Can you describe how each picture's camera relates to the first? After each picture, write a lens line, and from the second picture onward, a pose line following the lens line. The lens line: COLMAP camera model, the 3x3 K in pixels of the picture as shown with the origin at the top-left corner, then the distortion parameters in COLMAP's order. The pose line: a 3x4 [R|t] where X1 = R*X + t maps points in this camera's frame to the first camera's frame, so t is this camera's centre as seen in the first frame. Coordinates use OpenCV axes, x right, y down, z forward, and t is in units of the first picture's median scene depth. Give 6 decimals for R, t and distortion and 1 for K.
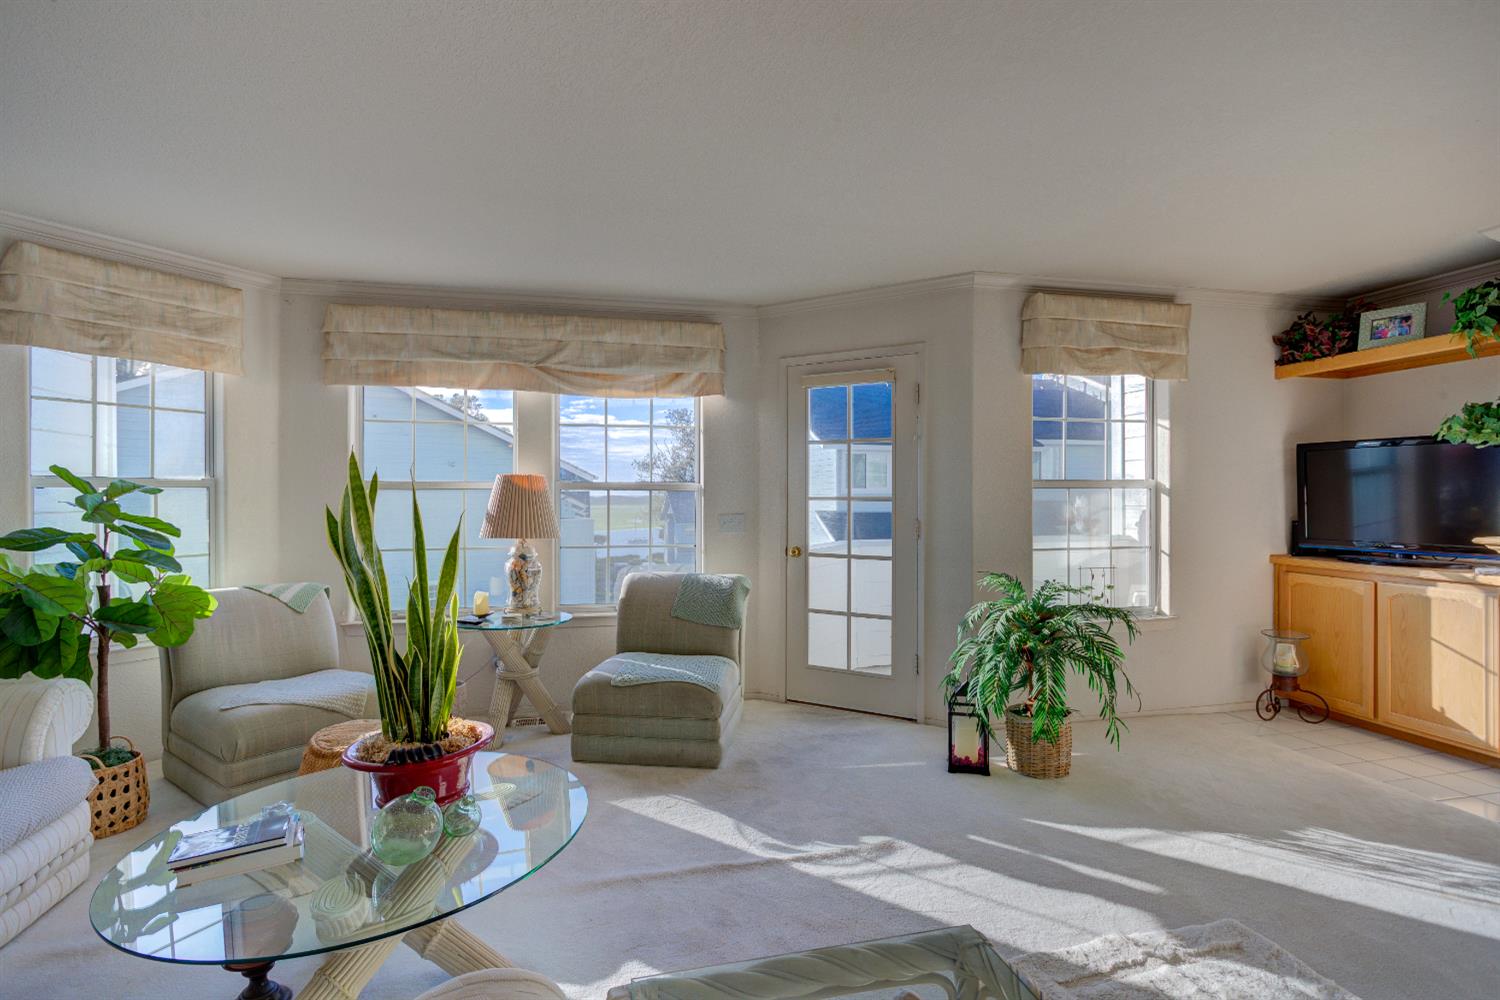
lens RADIAL K [[728.1, 0, 750.0], [0, 728.1, 500.0], [0, 0, 1]] dist [-0.005731, 0.000159]
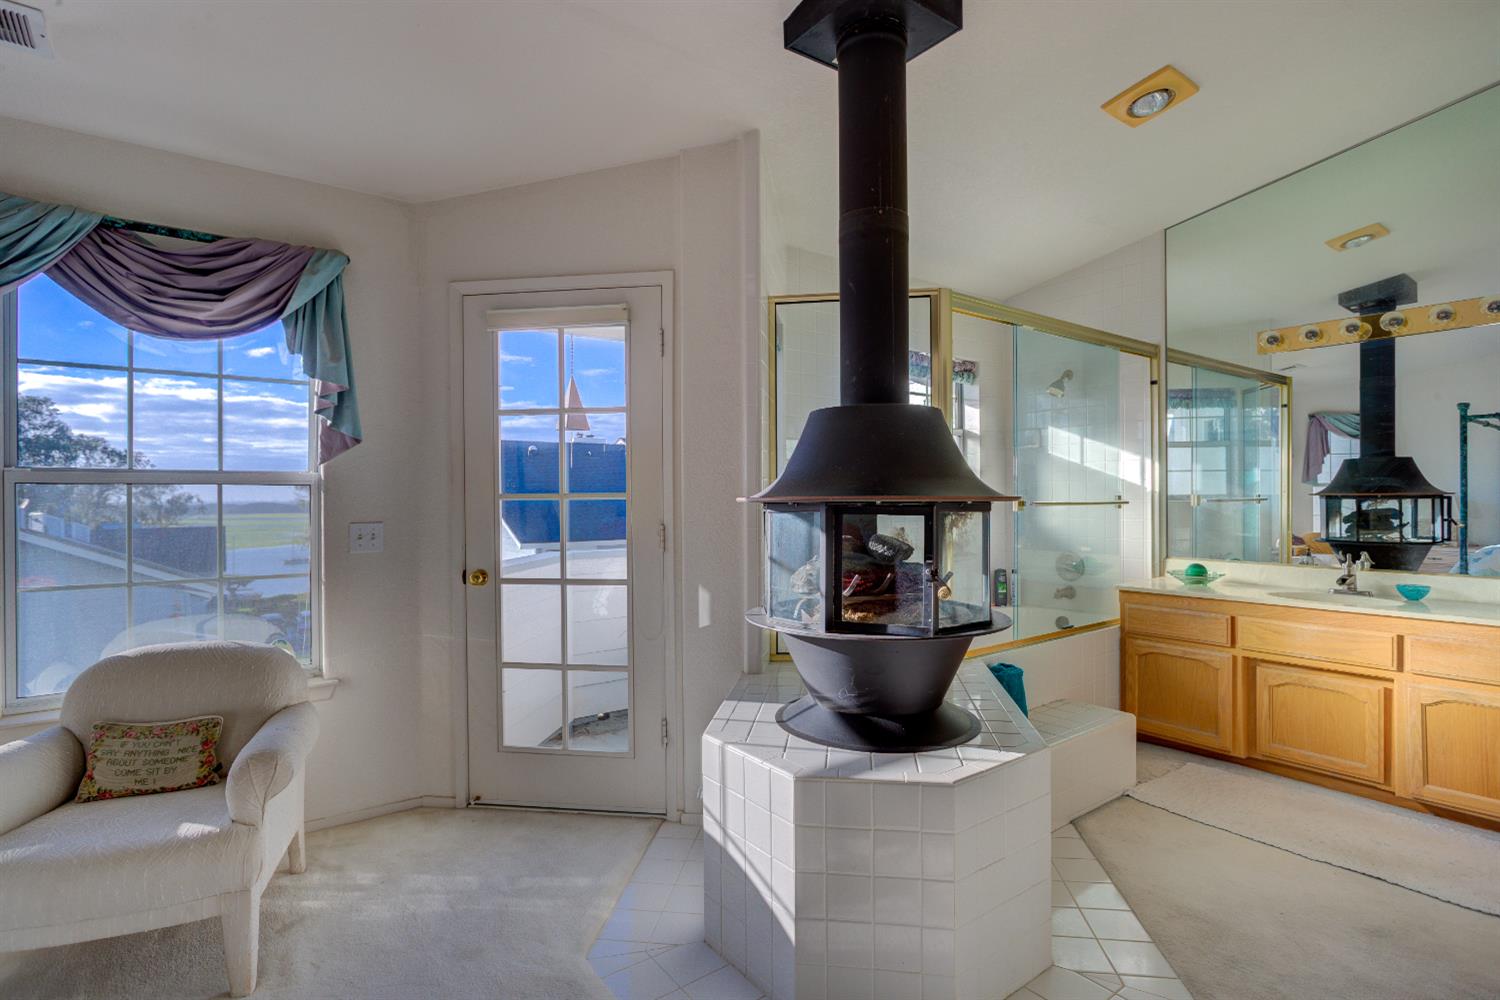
lens RADIAL K [[744.3, 0, 750.0], [0, 744.3, 500.0], [0, 0, 1]] dist [-0.009172, 0.001953]
pose [[0.914857, -0.007445, 0.403709, 0.017864], [0.006687, 0.999972, 0.003287, 0.001025], [-0.403722, -0.000308, 0.914882, 0.322759]]
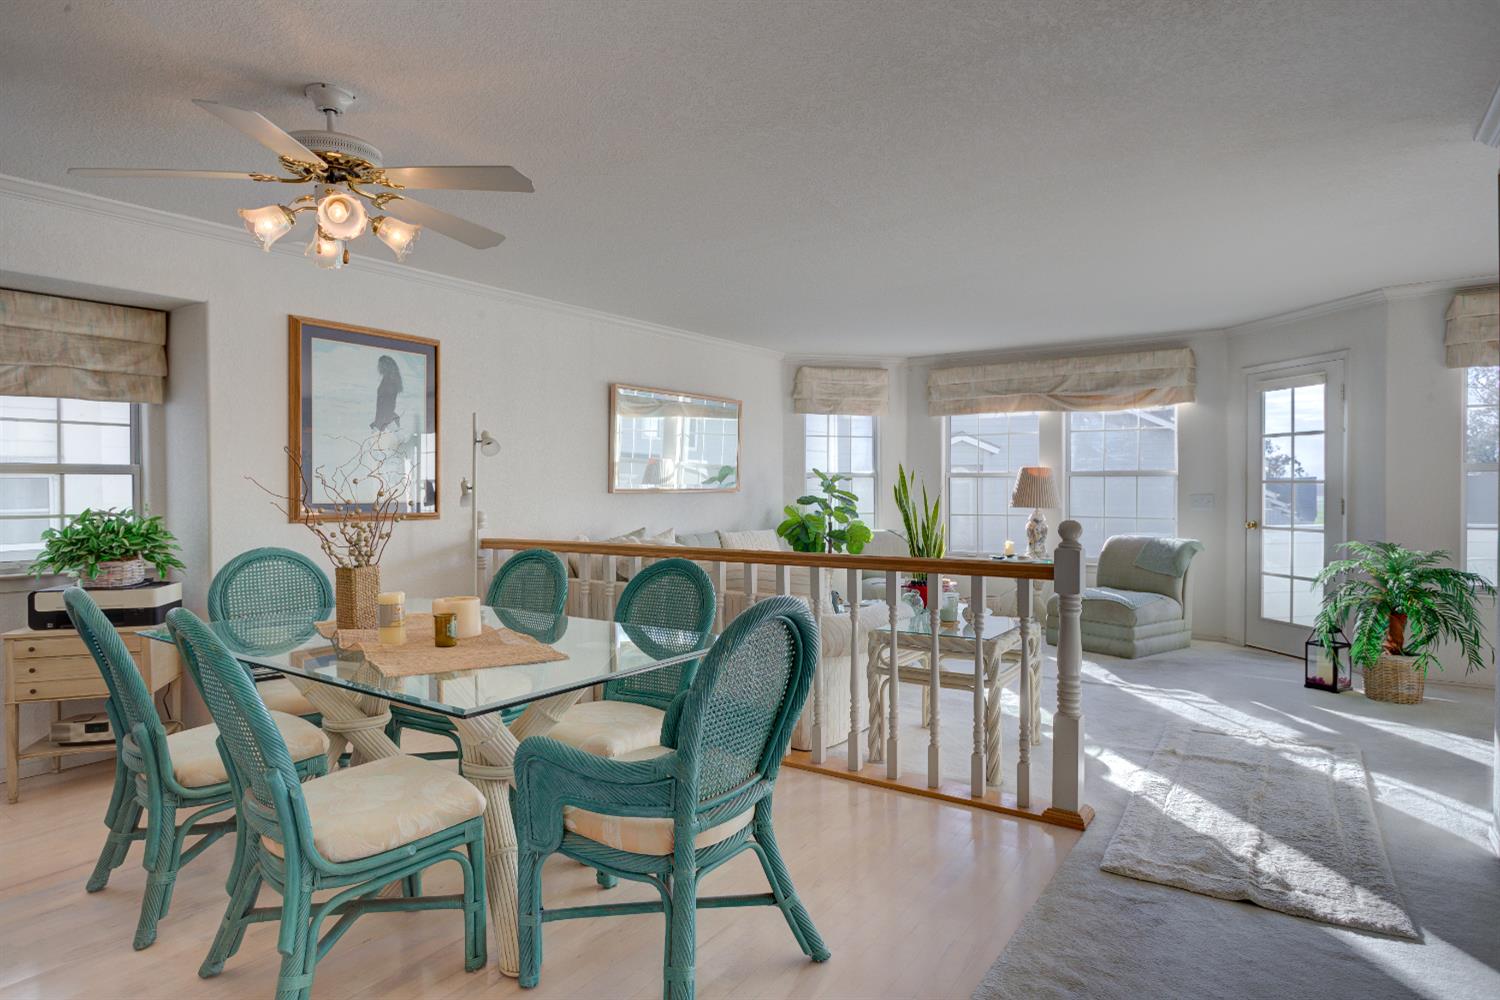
lens RADIAL K [[842.6, 0, 750.0], [0, 842.6, 500.0], [0, 0, 1]] dist [-0.016992, 0.000283]
pose [[0.670883, 0.010198, -0.741493, 0.600758], [-0.001230, 0.999919, 0.012639, 0.012941], [0.741562, -0.007567, 0.670841, -0.640409]]
